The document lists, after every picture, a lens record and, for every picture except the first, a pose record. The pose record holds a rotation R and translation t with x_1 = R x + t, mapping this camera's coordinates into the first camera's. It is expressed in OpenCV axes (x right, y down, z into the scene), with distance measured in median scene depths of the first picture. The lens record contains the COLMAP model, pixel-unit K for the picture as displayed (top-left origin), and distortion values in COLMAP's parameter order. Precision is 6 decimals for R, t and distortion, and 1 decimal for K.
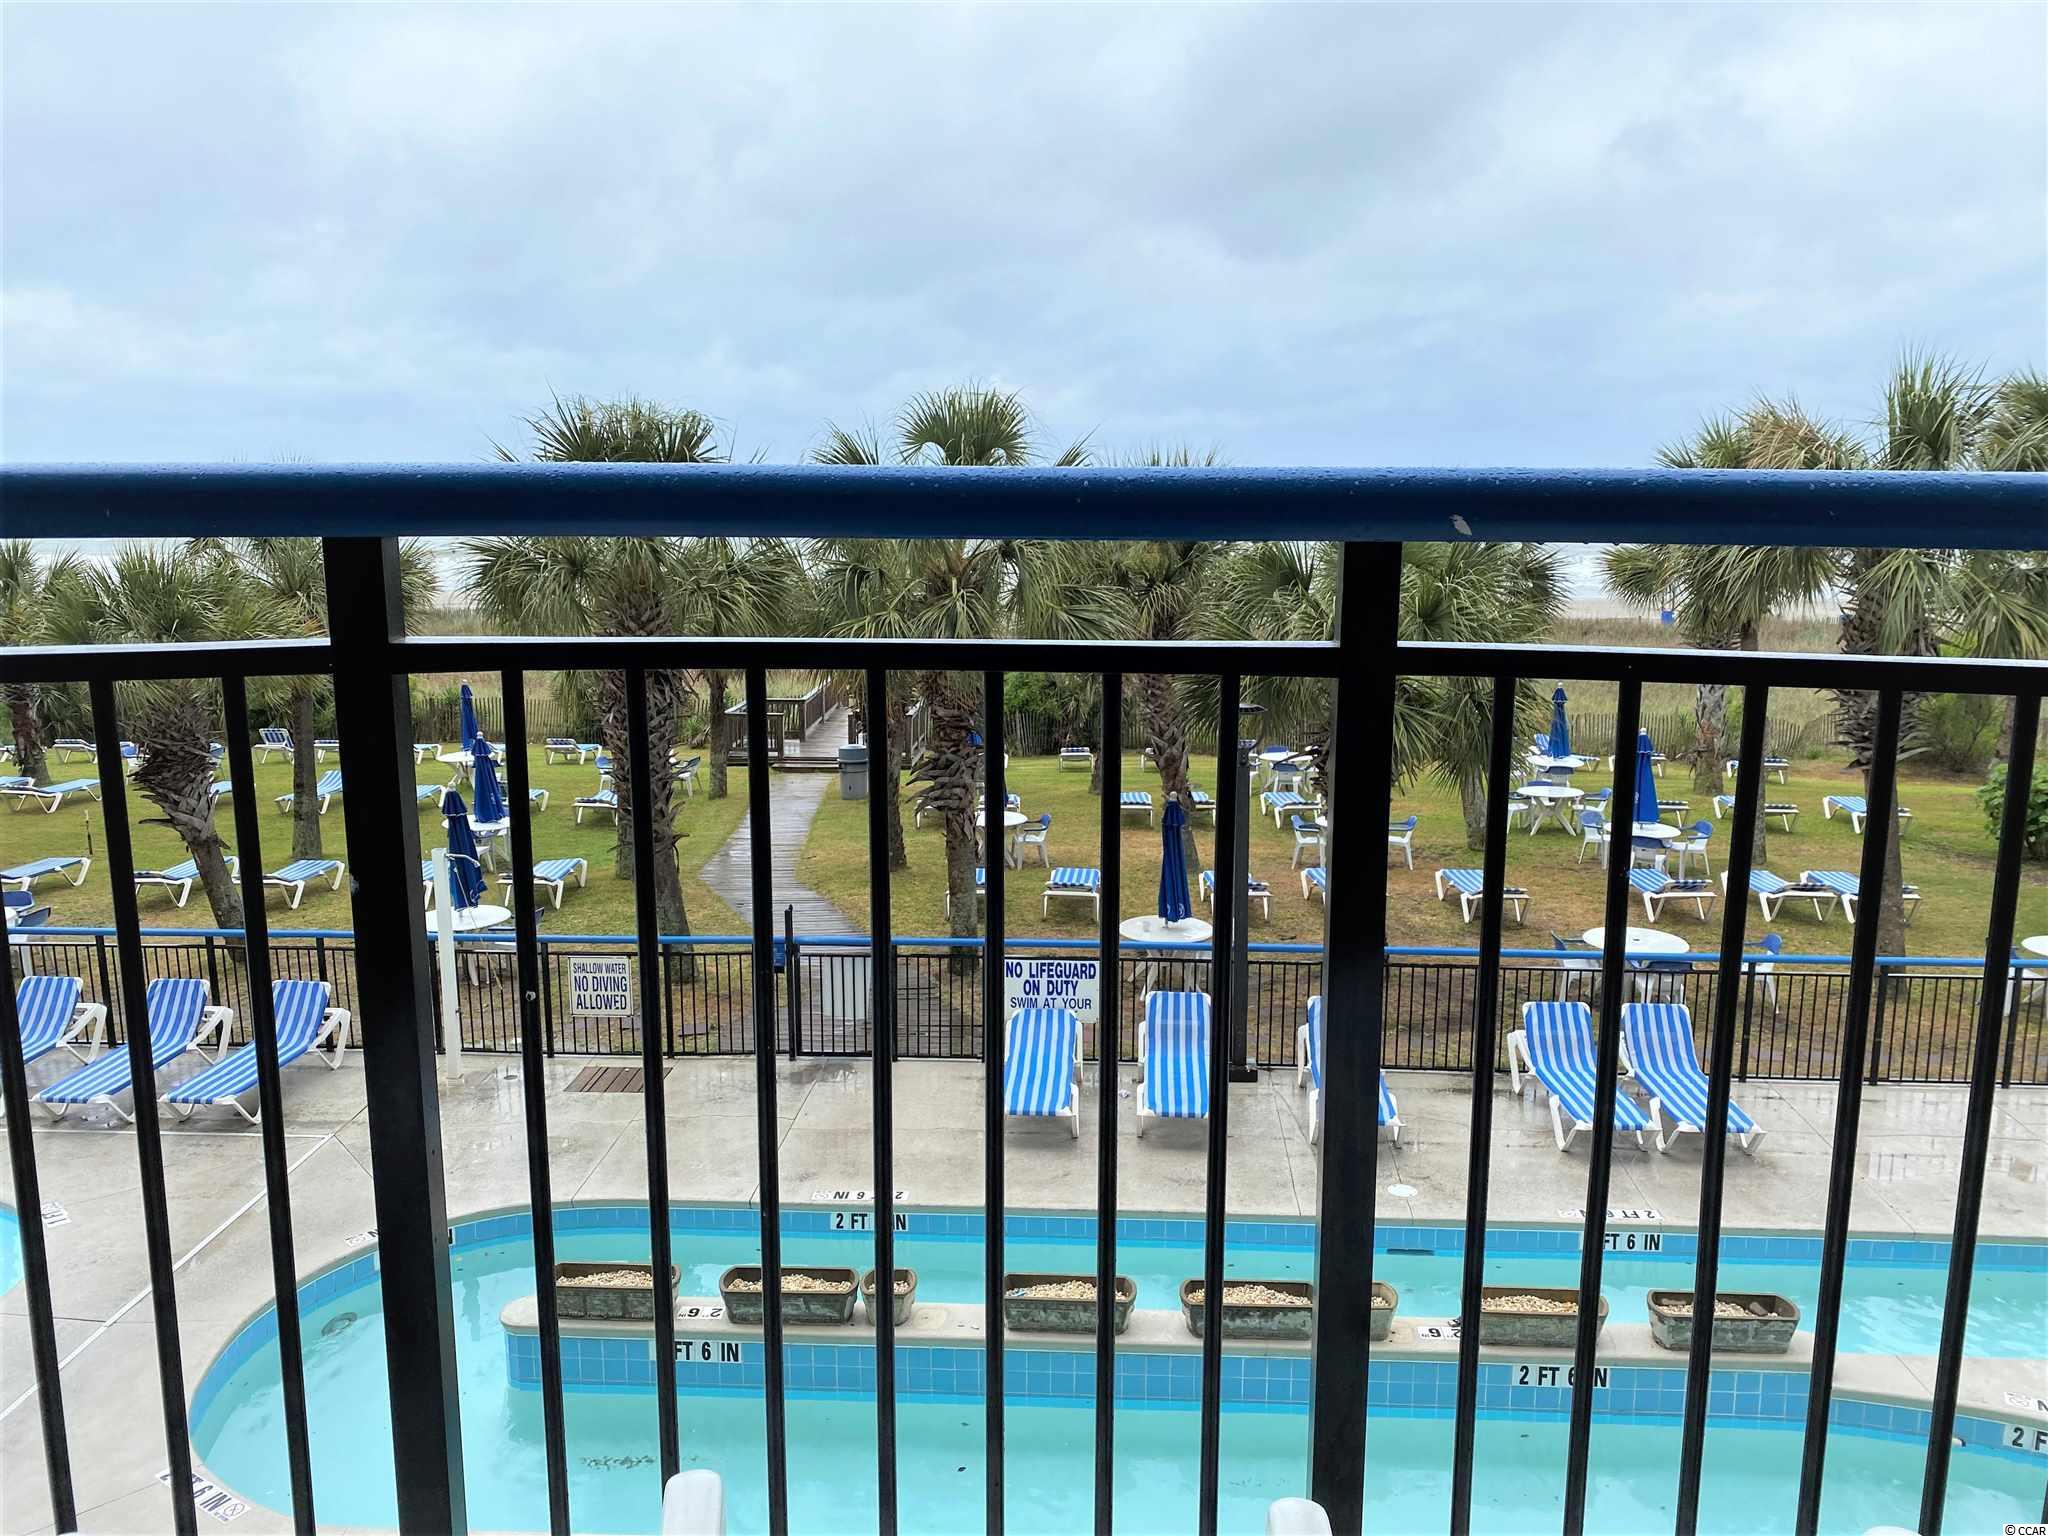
lens RADIAL K [[1629.8, 0, 1039.8], [0, 1629.8, 771.3], [0, 0, 1]] dist [0.021467, -0.018096]
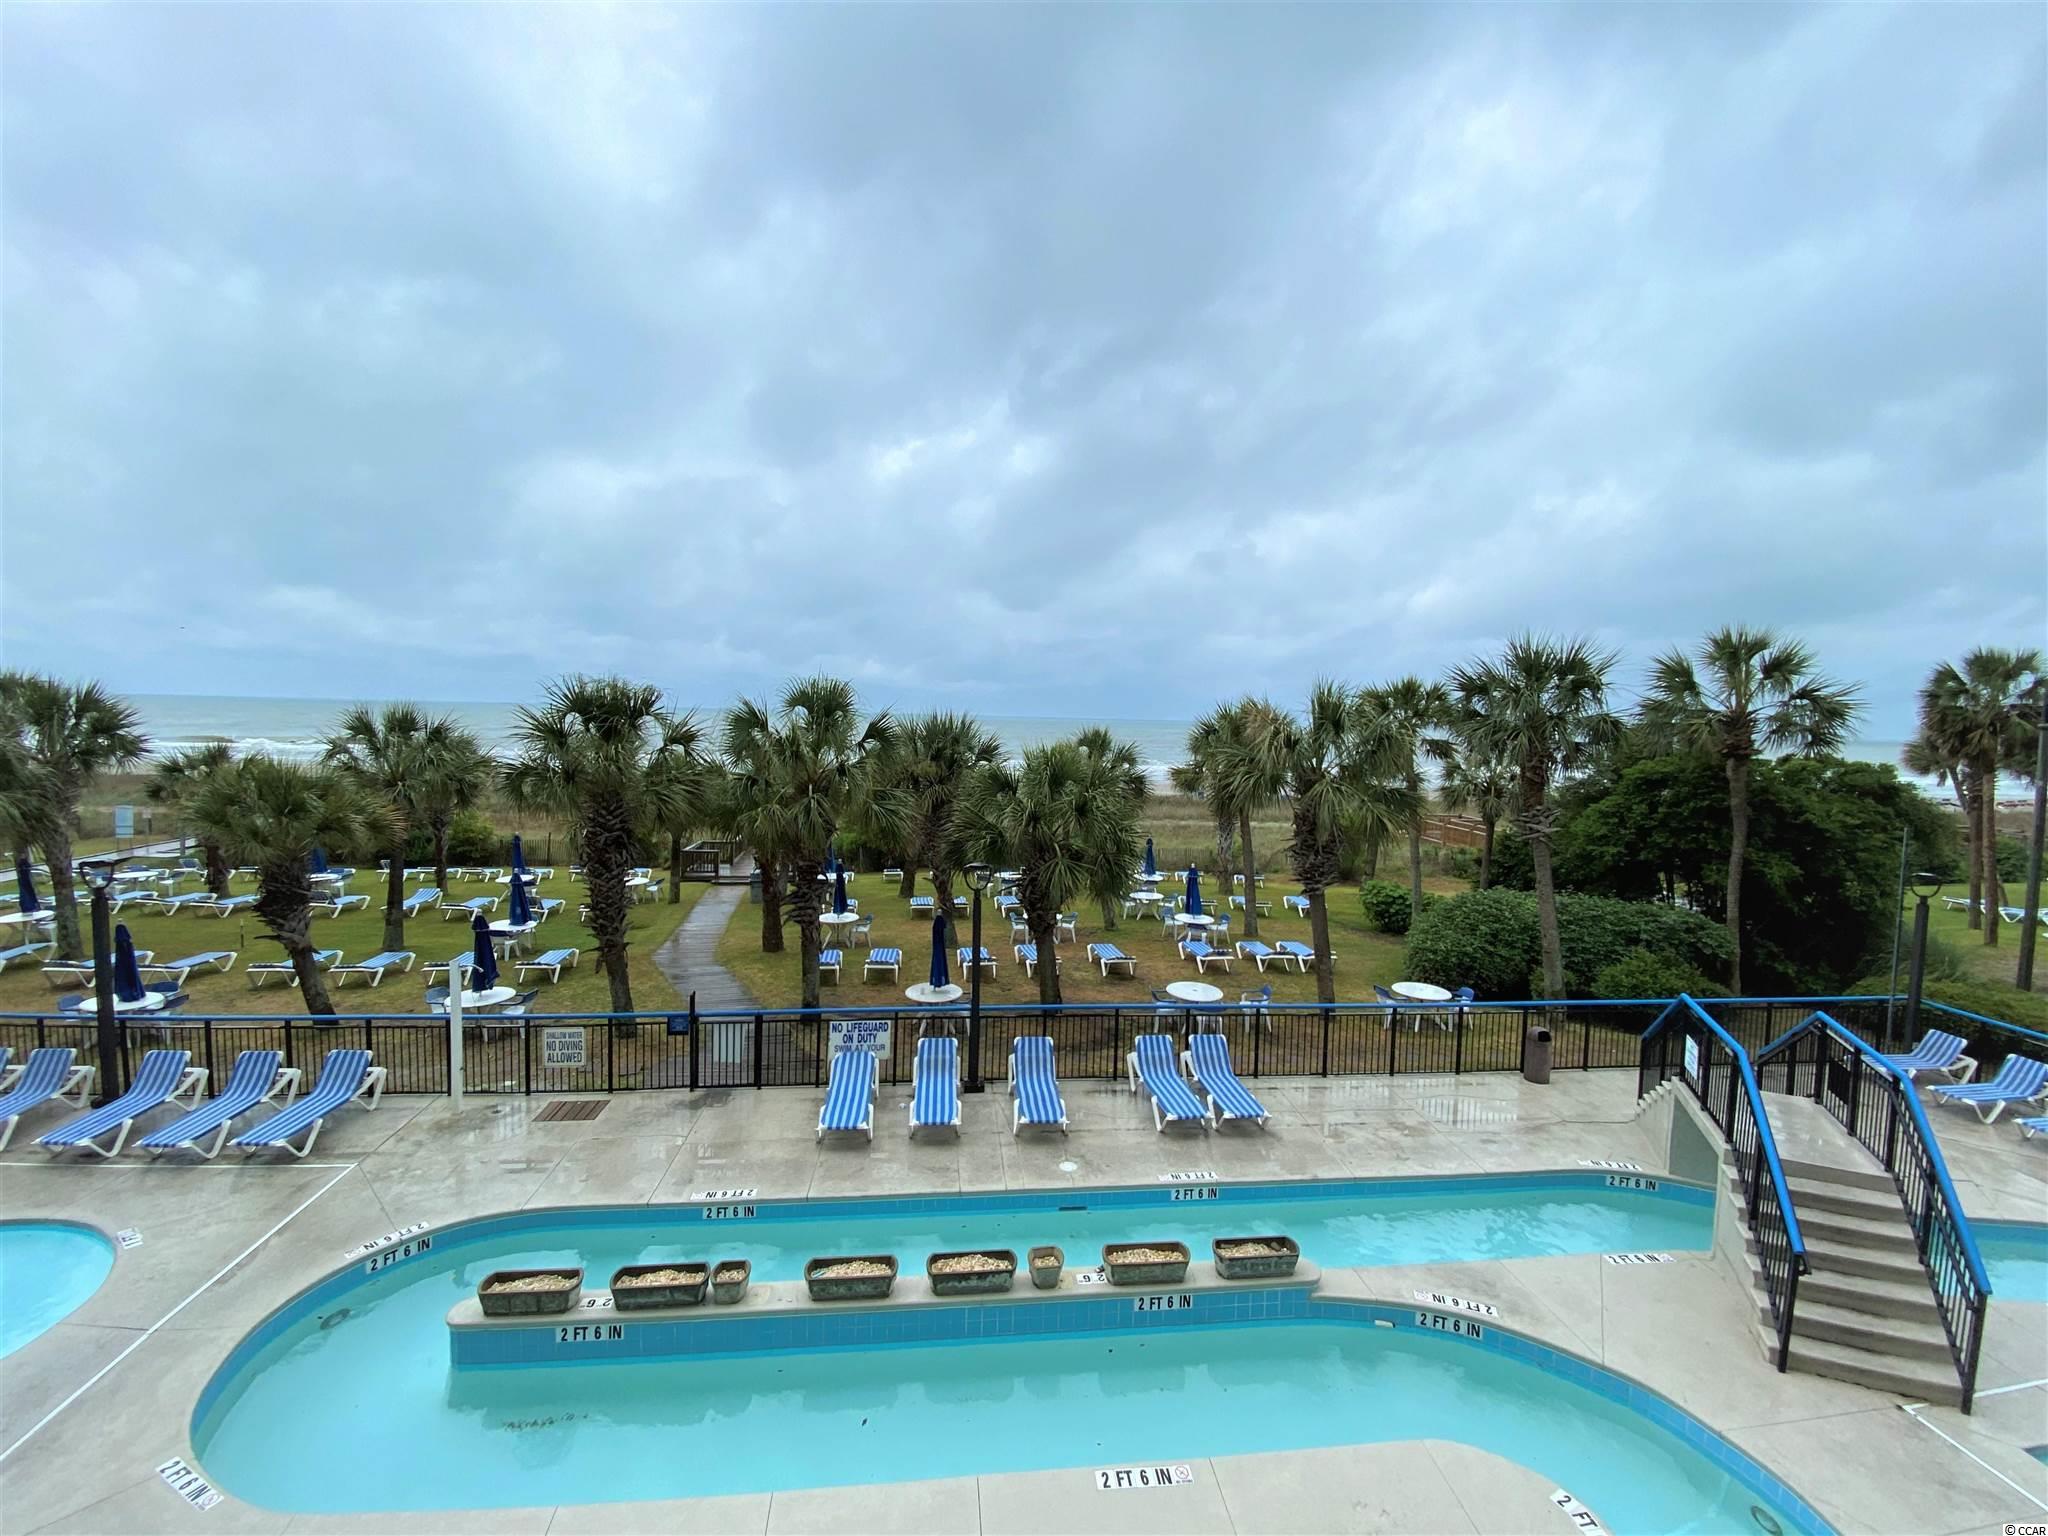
lens RADIAL K [[813.5, 0, 1026.0], [0, 813.5, 759.4], [0, 0, 1]] dist [0.031481, -0.024408]
pose [[0.987012, 0.019422, 0.159465, 0.038550], [-0.001721, 0.993886, -0.110399, -0.061037], [-0.160634, 0.108691, 0.981011, 0.144253]]
